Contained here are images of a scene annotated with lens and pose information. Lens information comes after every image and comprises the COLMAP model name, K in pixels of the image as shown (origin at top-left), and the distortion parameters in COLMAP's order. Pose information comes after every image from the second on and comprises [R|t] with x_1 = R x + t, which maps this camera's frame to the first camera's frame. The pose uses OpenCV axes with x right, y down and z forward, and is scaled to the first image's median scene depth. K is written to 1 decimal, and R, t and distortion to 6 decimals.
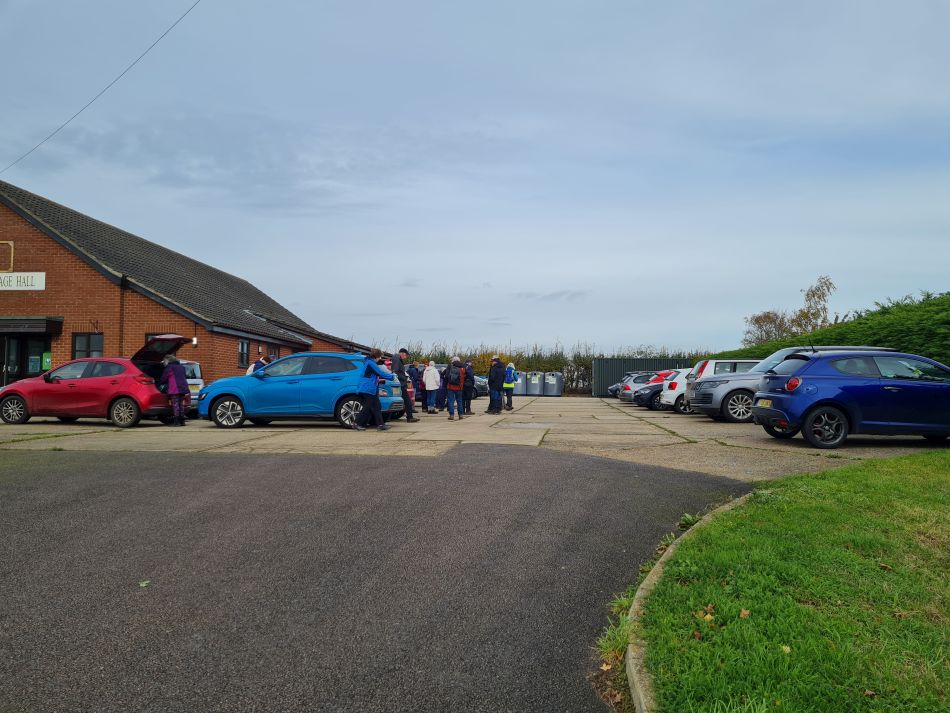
lens RADIAL K [[724.5, 0, 480.4], [0, 724.5, 354.5], [0, 0, 1]] dist [0.049226, -0.013940]
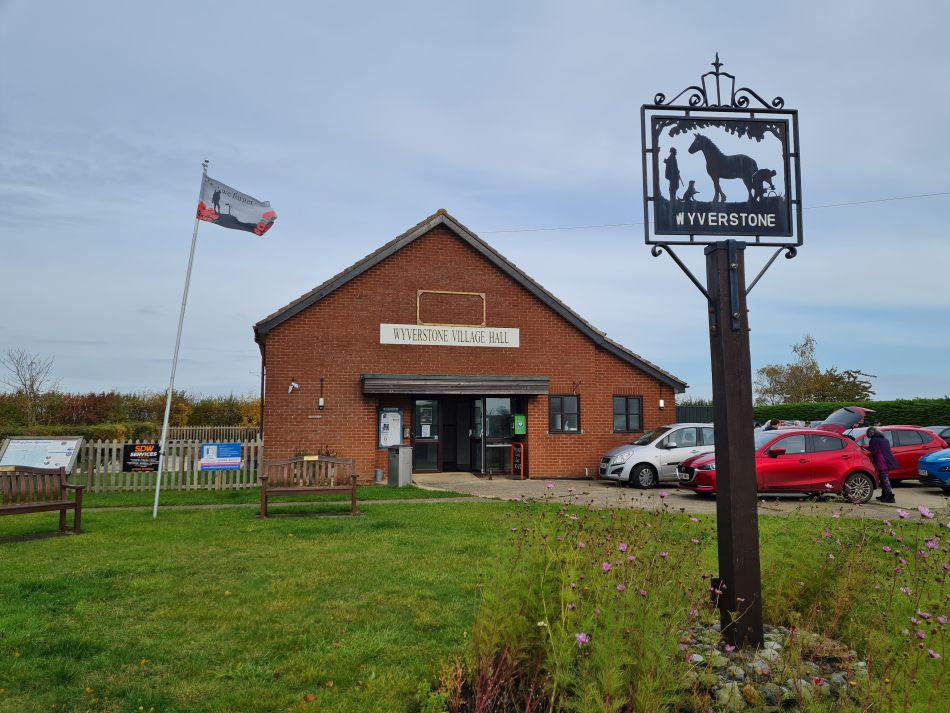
lens RADIAL K [[724.5, 0, 475.1], [0, 724.5, 359.9], [0, 0, 1]] dist [0.049226, -0.013940]
pose [[0.945970, 0.024898, 0.323298, -0.935105], [-0.011553, 0.999003, -0.043131, -0.032520], [-0.324049, 0.037065, 0.945314, 0.161514]]
